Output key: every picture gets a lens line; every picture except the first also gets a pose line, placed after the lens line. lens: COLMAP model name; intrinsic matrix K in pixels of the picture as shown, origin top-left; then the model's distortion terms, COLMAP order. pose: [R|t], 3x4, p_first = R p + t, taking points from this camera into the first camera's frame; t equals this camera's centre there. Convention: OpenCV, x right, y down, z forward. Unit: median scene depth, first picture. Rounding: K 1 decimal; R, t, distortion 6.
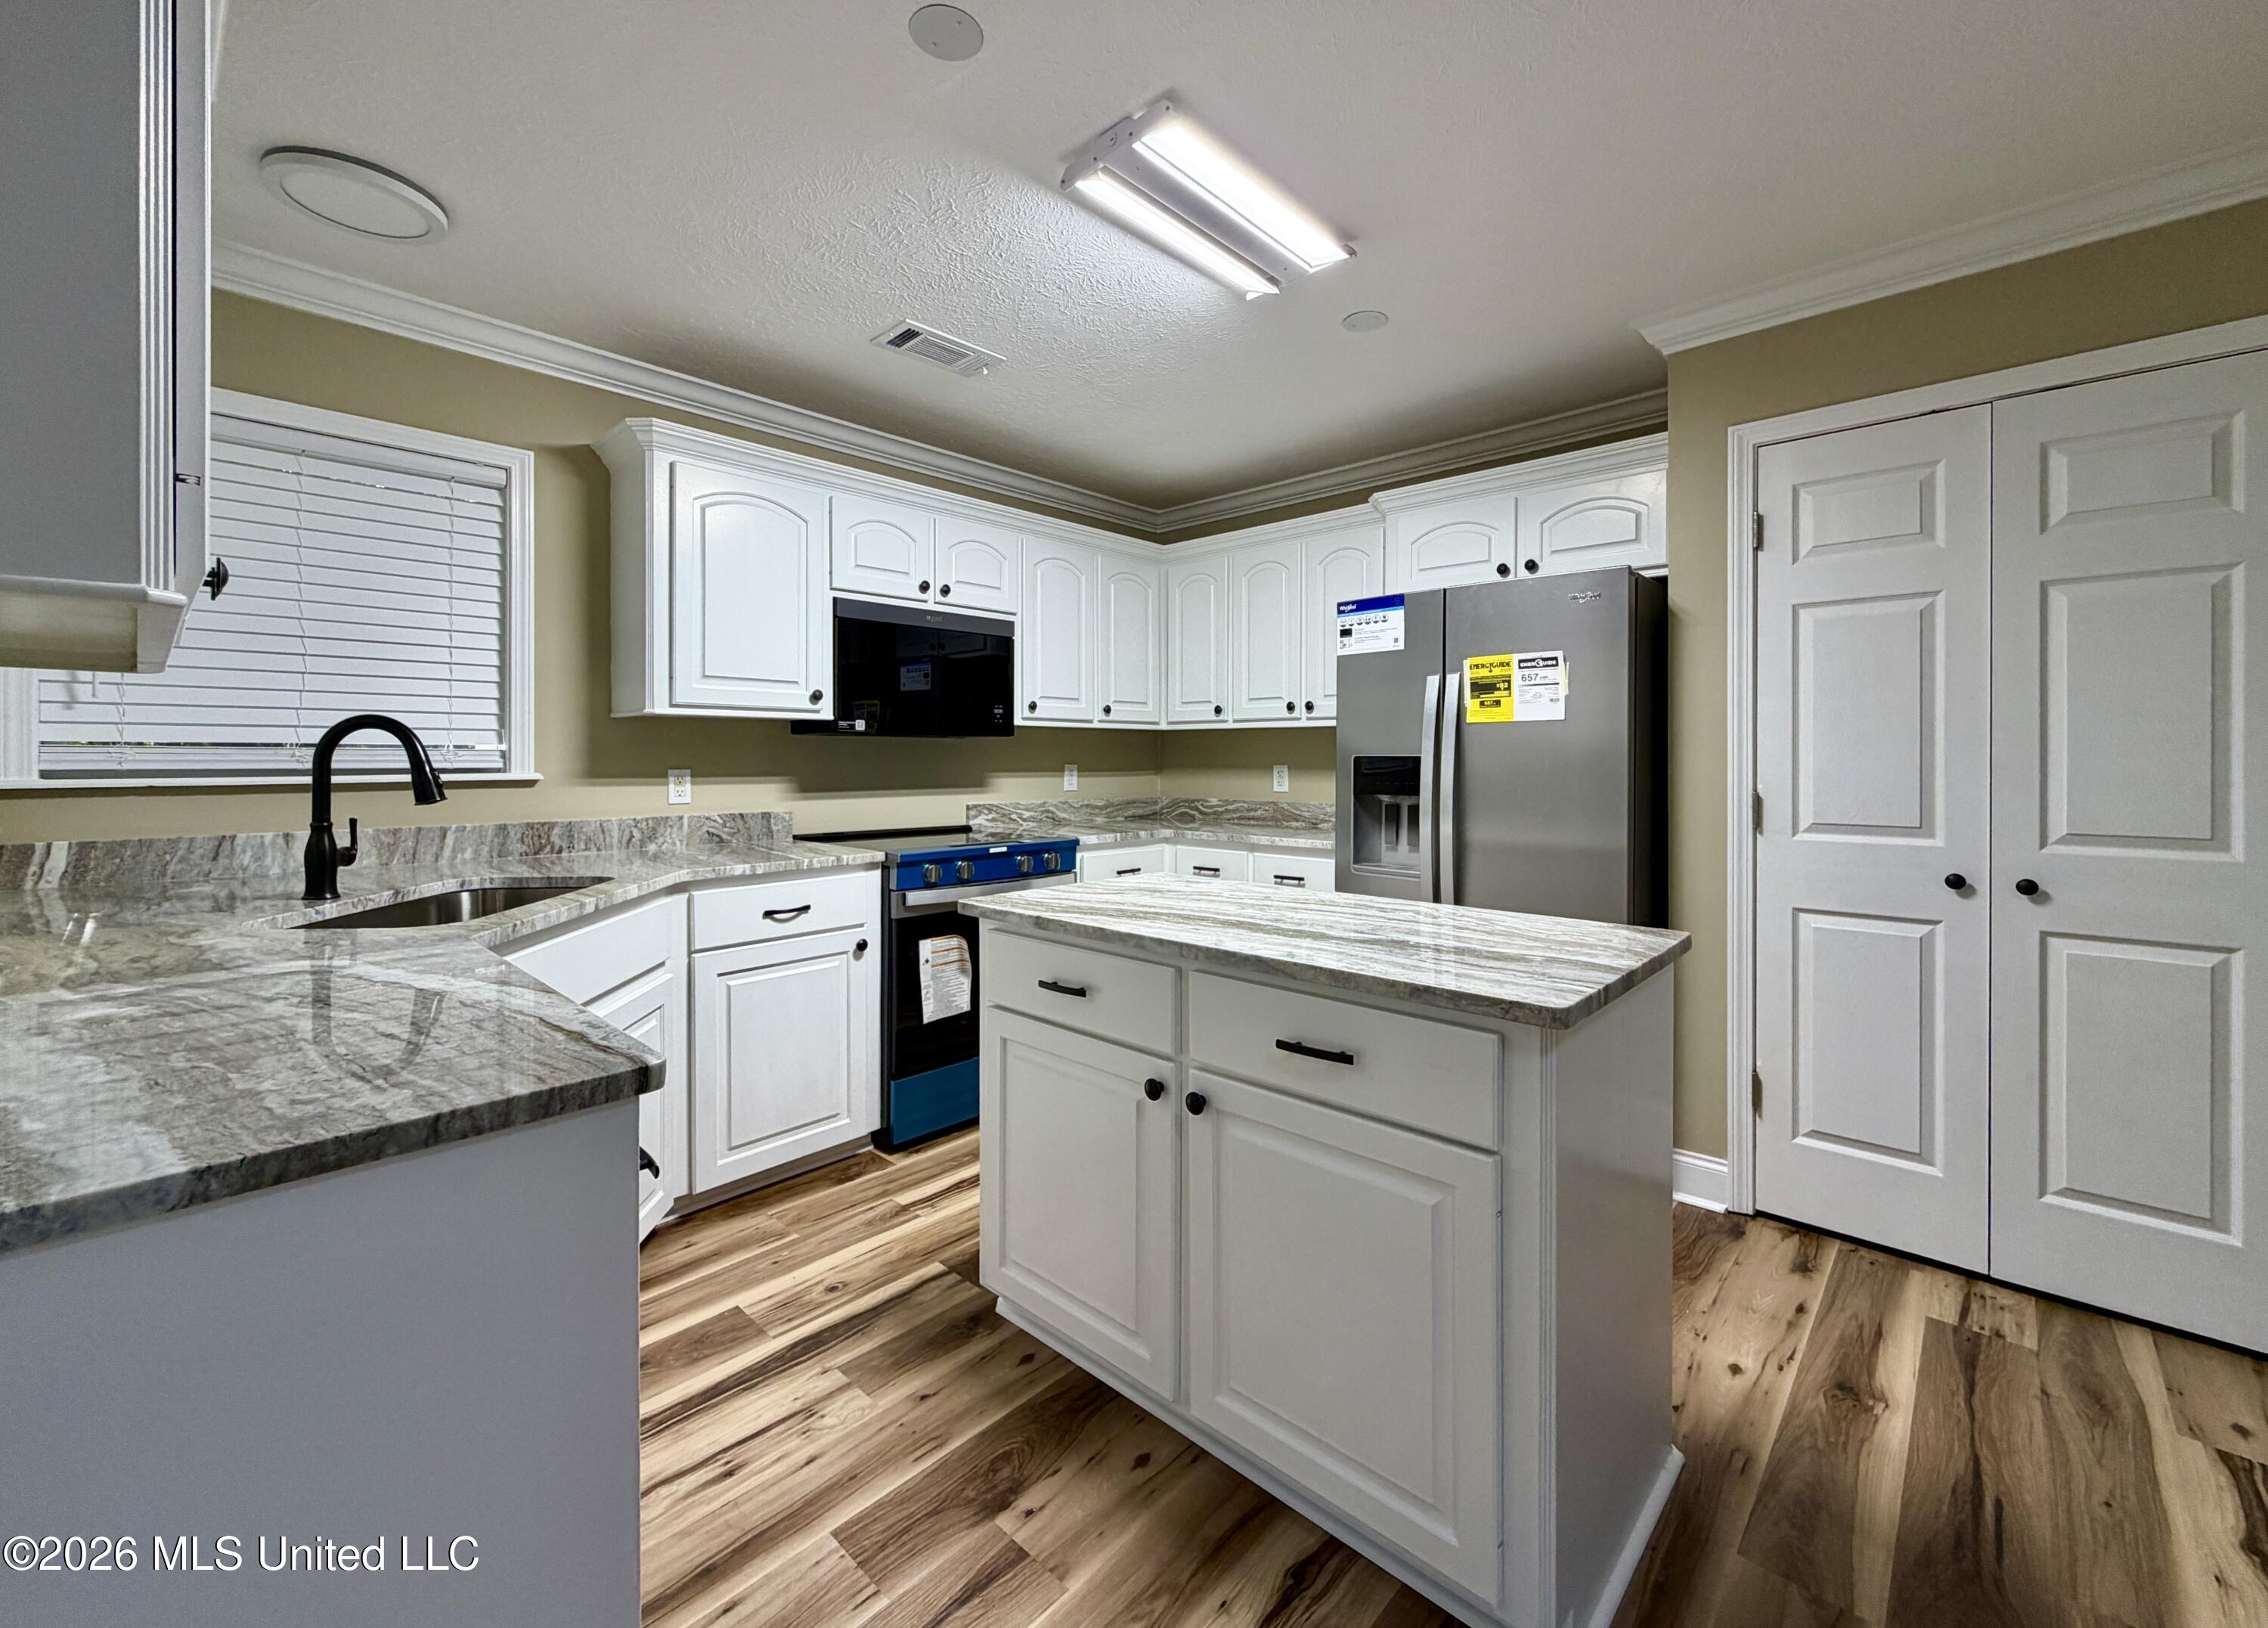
lens RADIAL K [[927.6, 0, 1140.3], [0, 927.6, 760.5], [0, 0, 1]] dist [-0.000047, 0.000155]
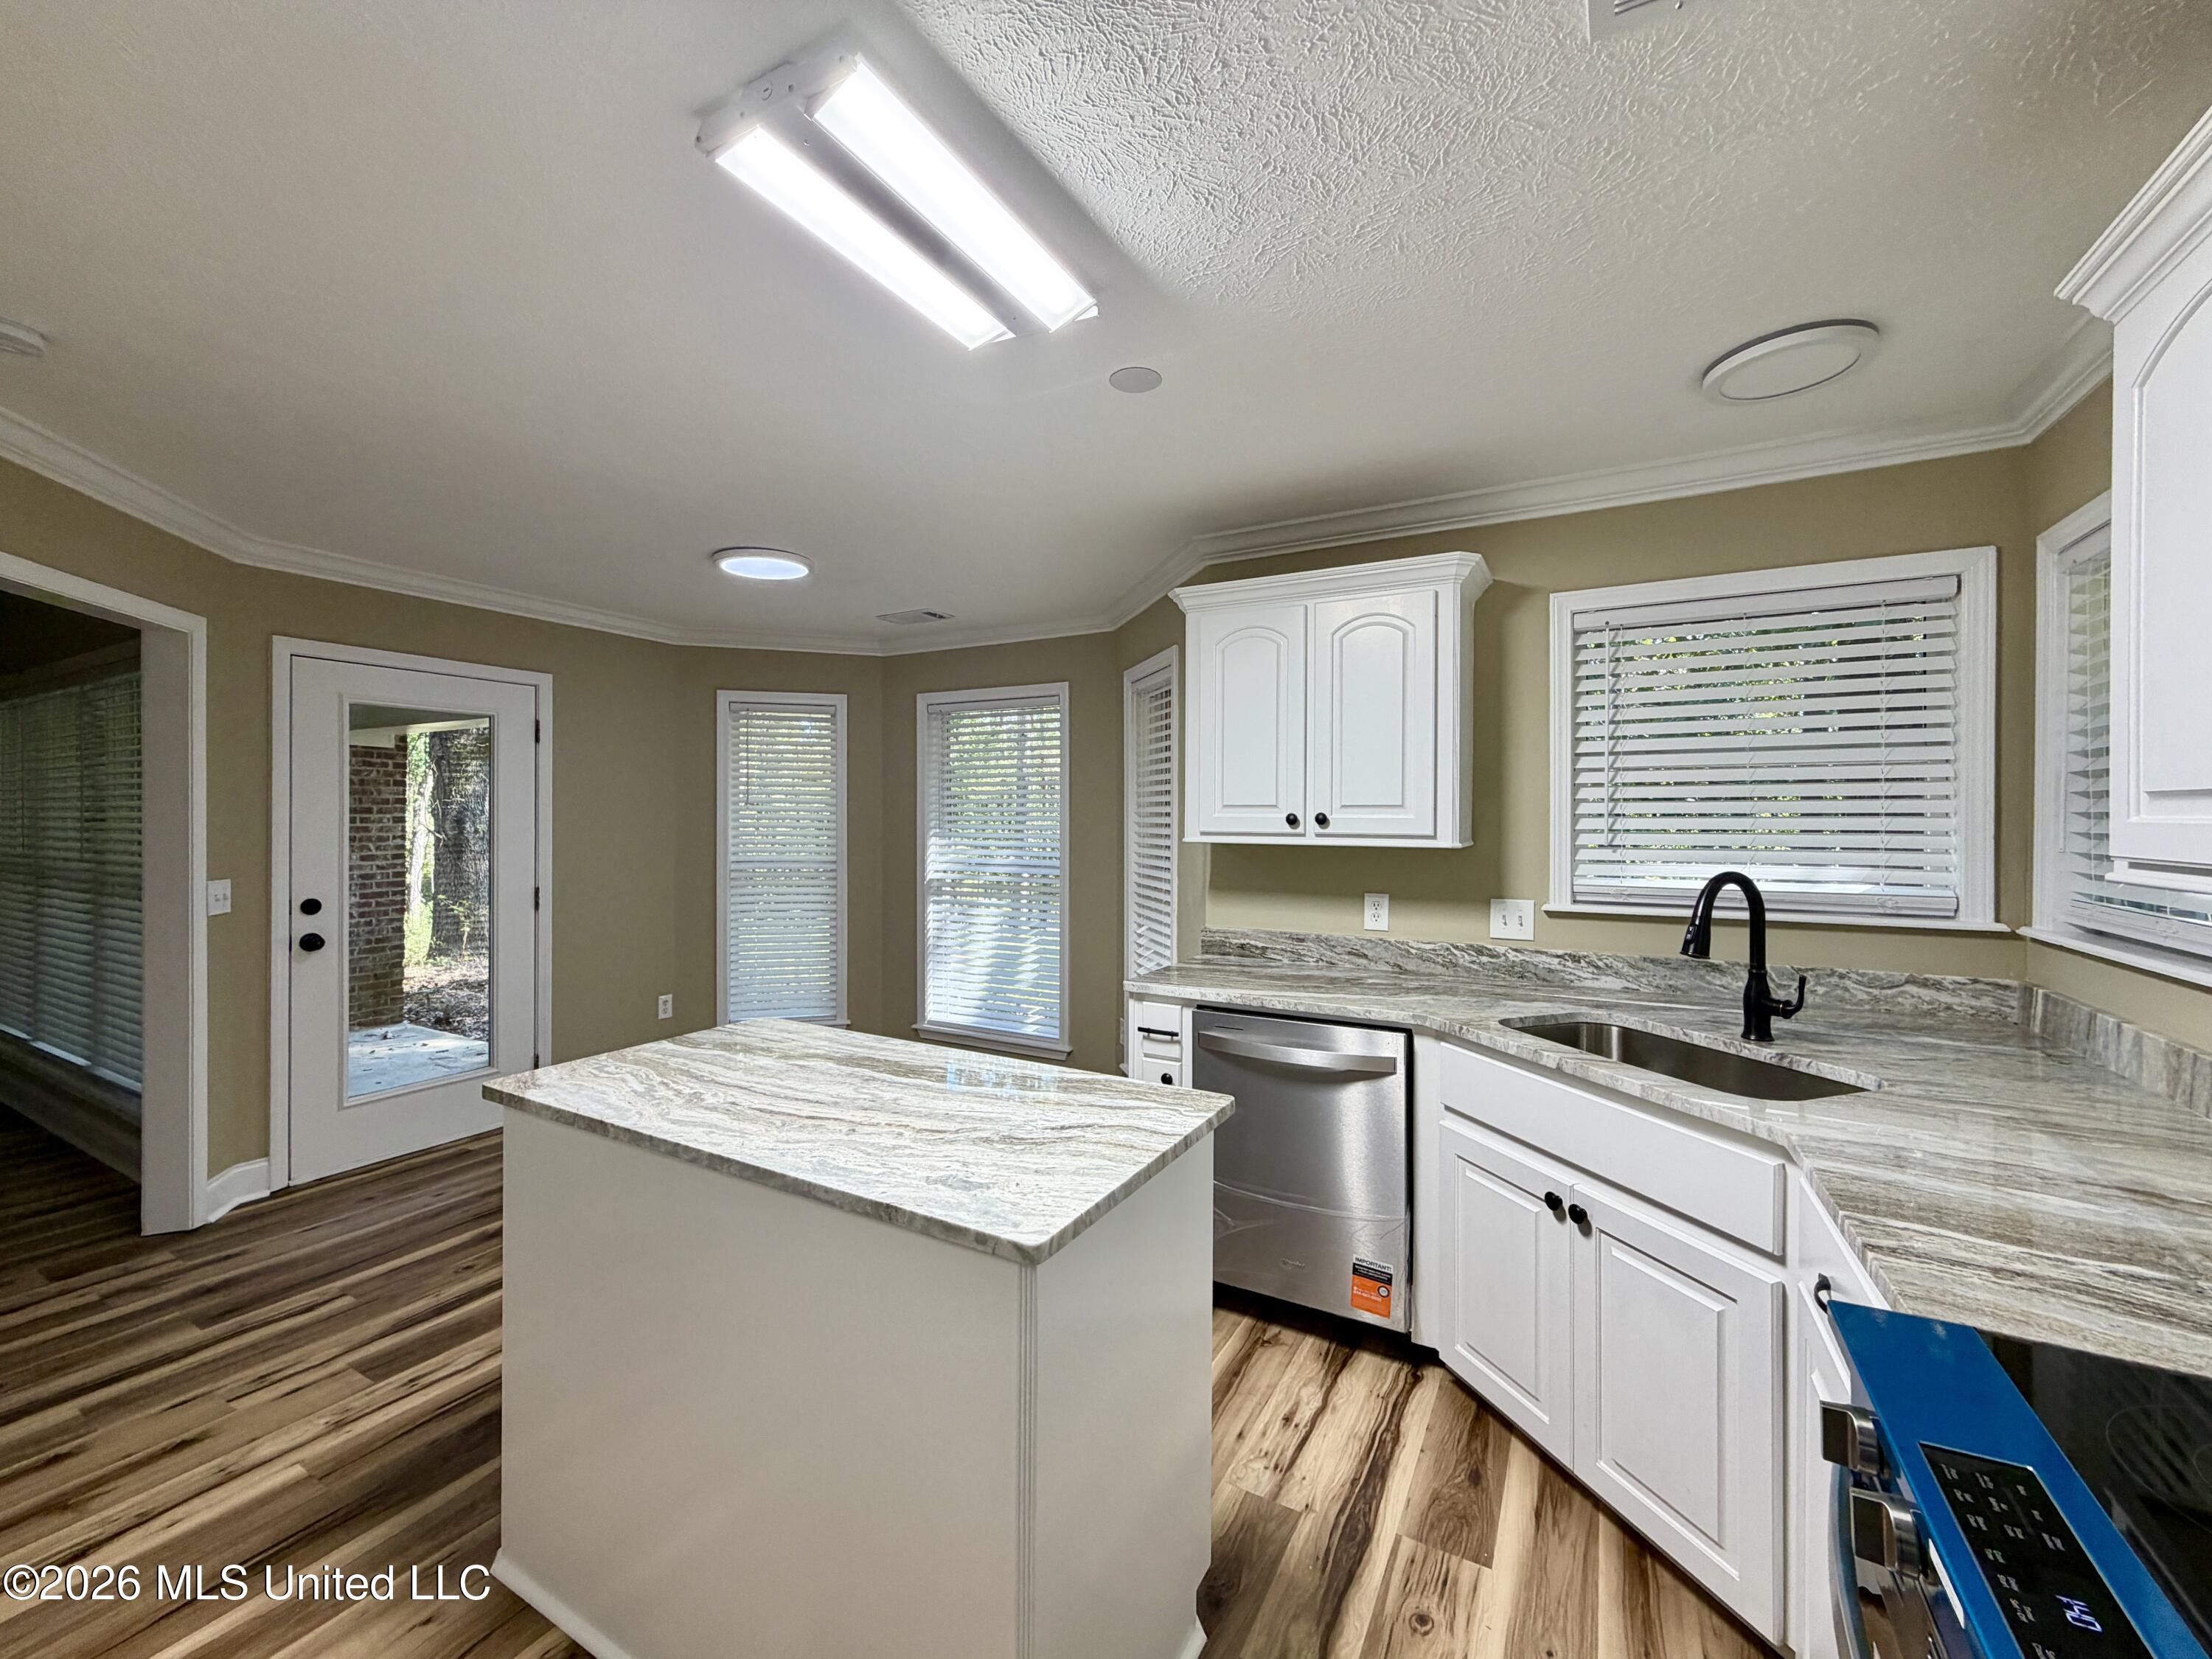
lens RADIAL K [[895.1, 0, 1099.3], [0, 895.1, 819.6], [0, 0, 1]] dist [0.000122, -0.000005]
pose [[-0.973179, -0.005123, -0.229994, 0.082072], [-0.007582, 0.999923, 0.009809, -0.079900], [0.229926, 0.011290, -0.973143, 1.288887]]
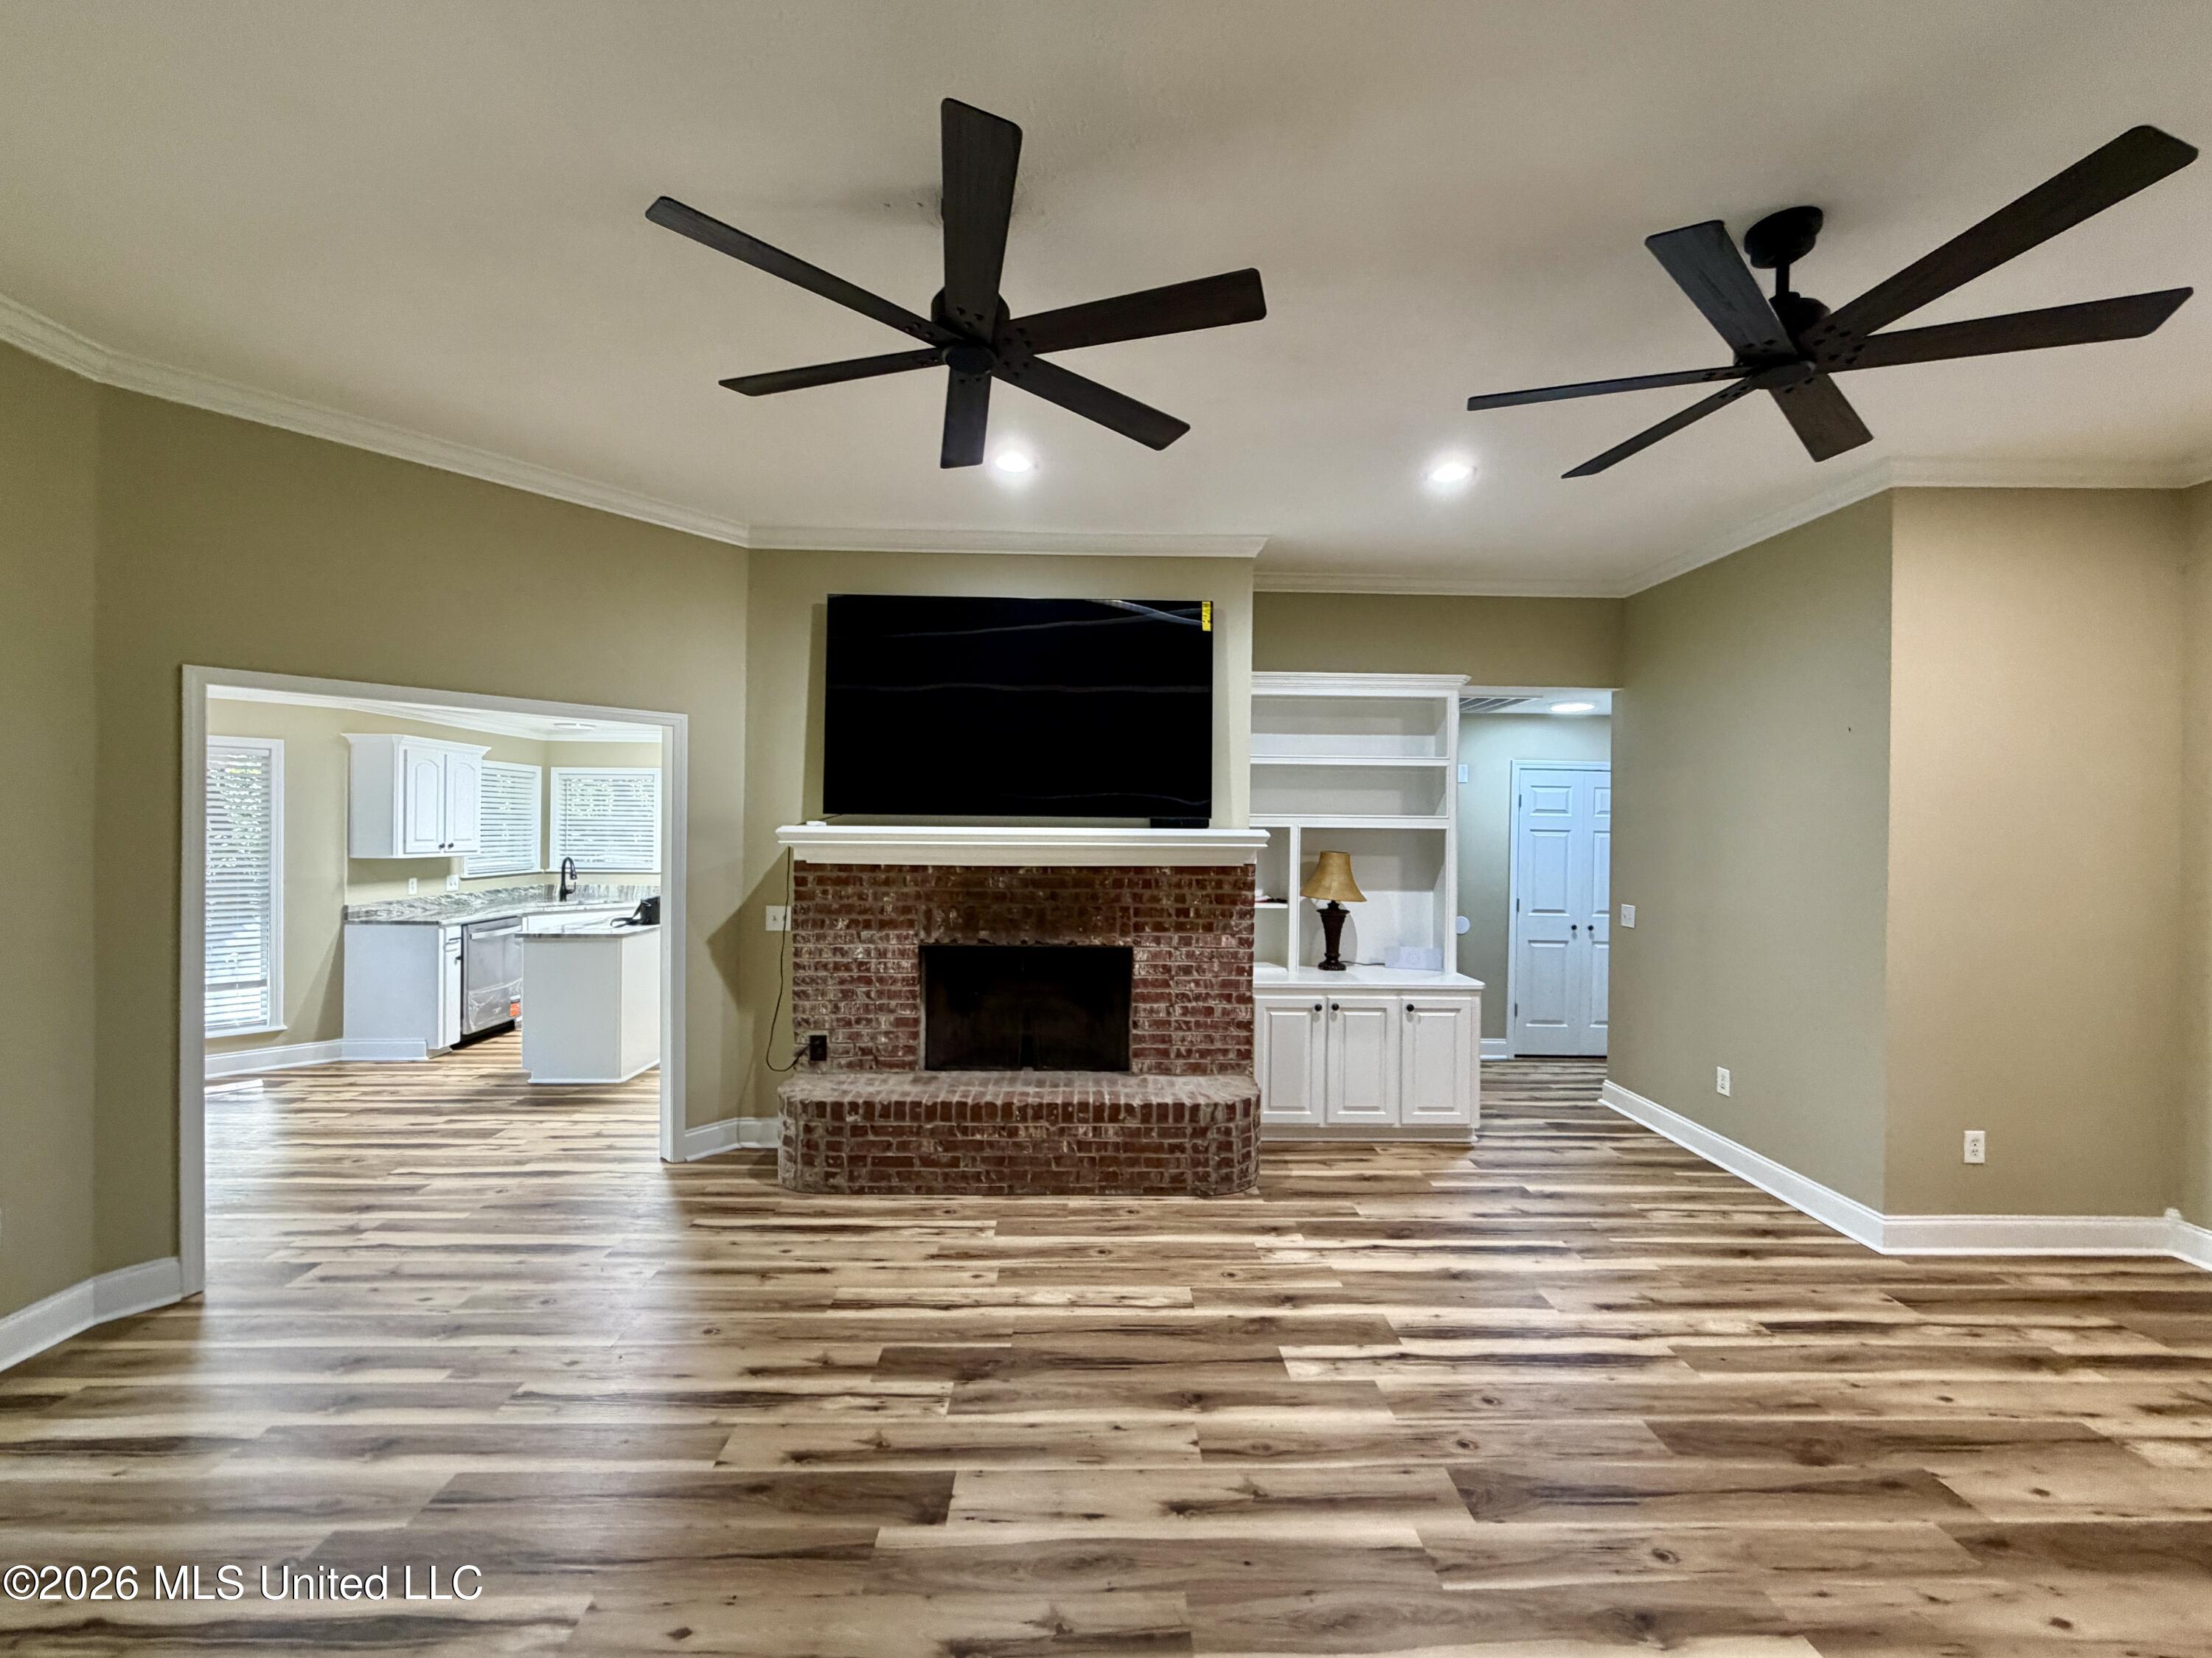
lens RADIAL K [[883.7, 0, 1100.1], [0, 883.7, 831.5], [0, 0, 1]] dist [-0.000682, 0.000401]
pose [[0.694365, 0.006849, -0.719590, 2.497983], [-0.014166, 0.999891, -0.004153, -0.123848], [0.719483, 0.013078, 0.694387, -0.007032]]
